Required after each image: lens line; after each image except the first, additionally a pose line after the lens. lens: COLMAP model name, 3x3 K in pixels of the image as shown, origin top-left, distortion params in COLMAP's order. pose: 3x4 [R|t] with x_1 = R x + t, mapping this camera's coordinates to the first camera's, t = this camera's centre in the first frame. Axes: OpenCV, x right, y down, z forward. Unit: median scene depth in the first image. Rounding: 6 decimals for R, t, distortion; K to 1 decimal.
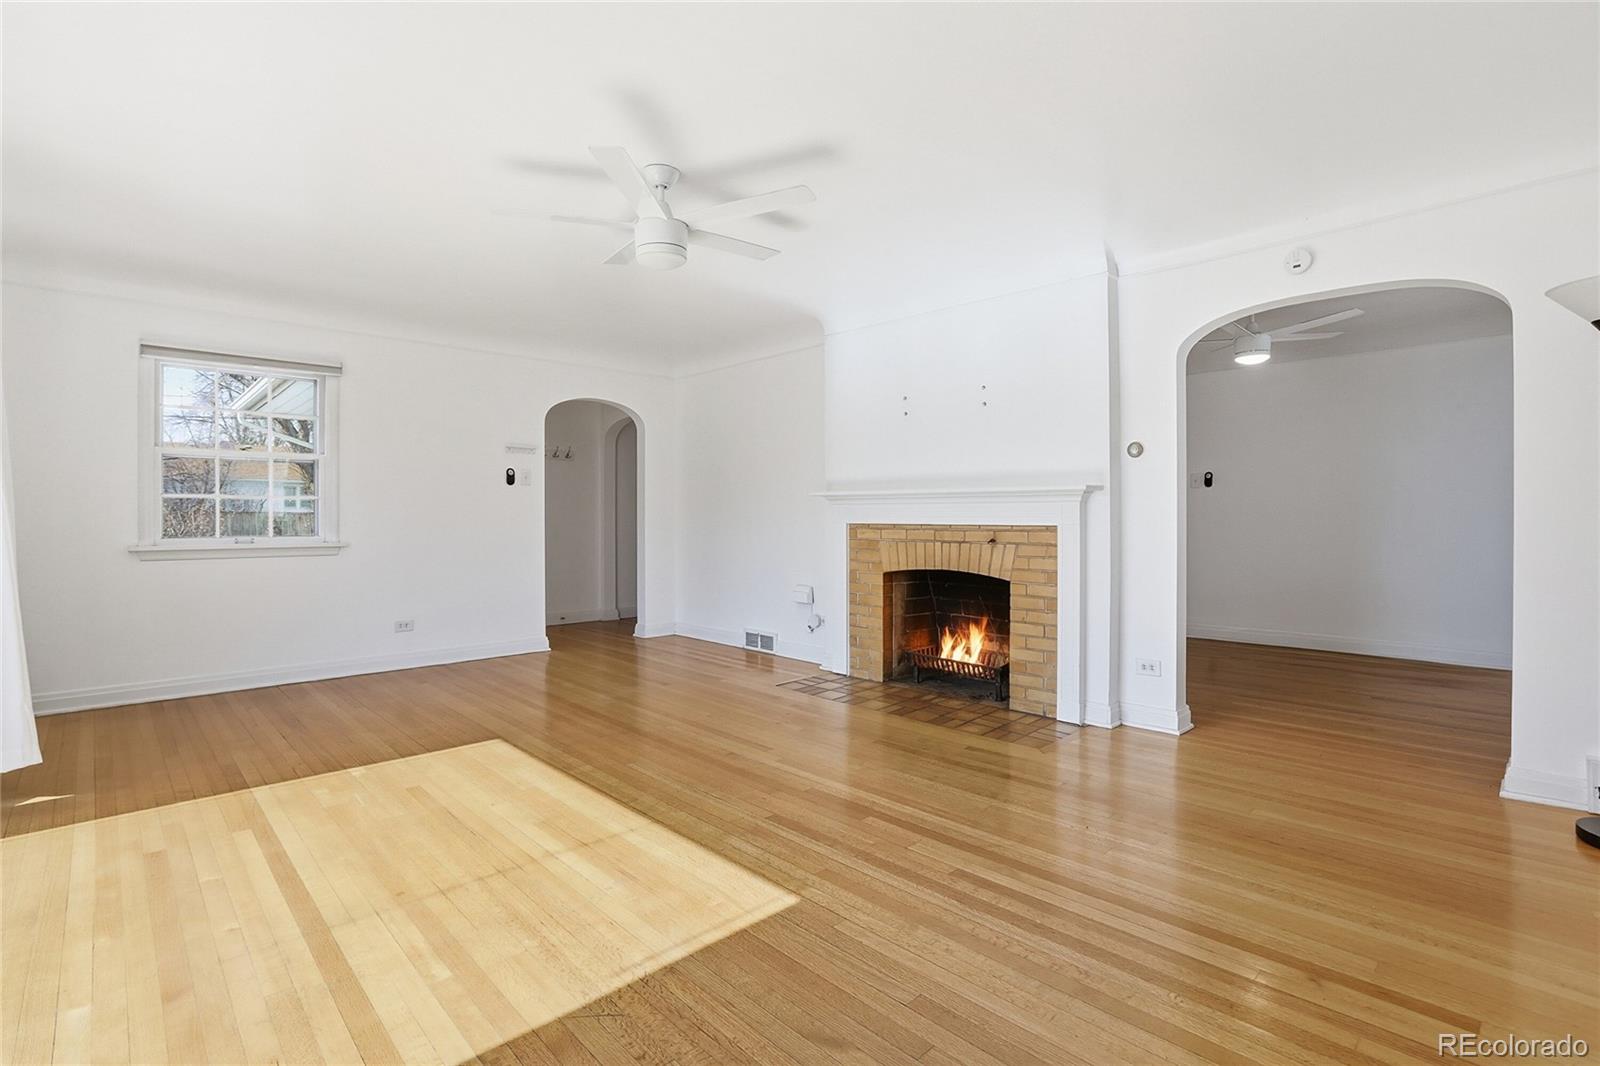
lens RADIAL K [[741.8, 0, 794.8], [0, 741.8, 522.1], [0, 0, 1]] dist [-0.049410, 0.013696]
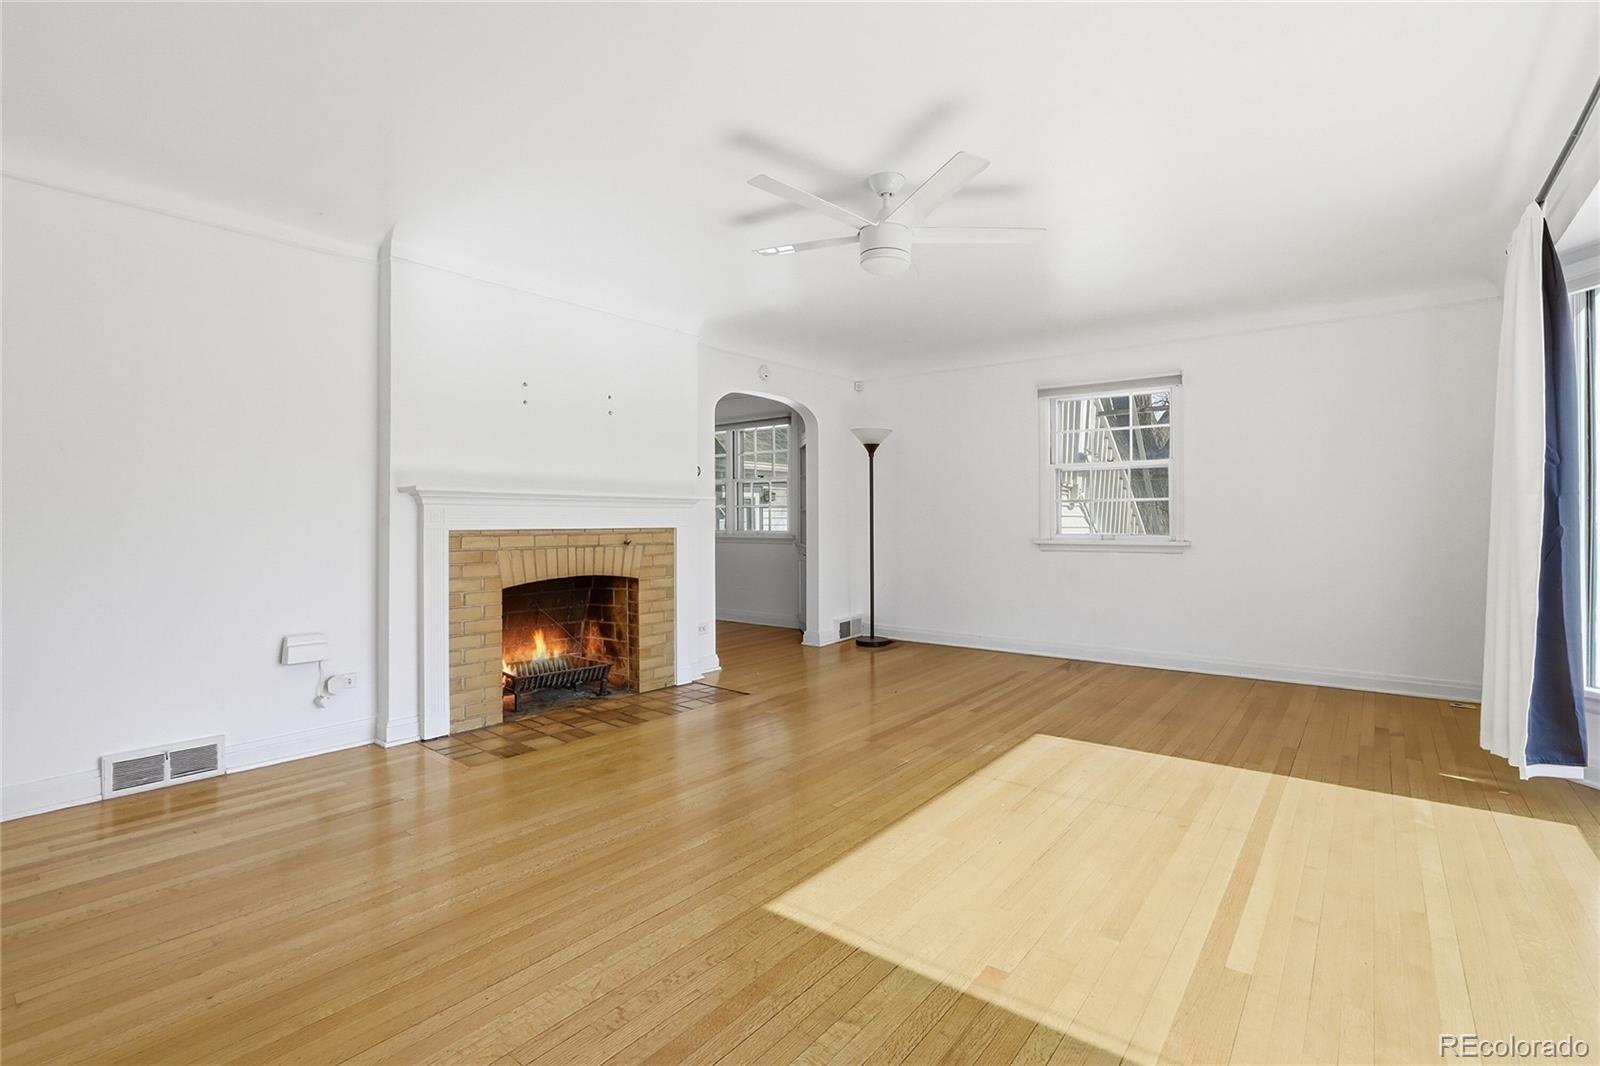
lens RADIAL K [[741.8, 0, 791.9], [0, 741.8, 530.0], [0, 0, 1]] dist [-0.049410, 0.013696]
pose [[-0.125166, -0.011220, 0.992072, -0.811184], [0.010441, 0.999866, 0.012626, -0.004474], [-0.992081, 0.011939, -0.125032, 0.873798]]
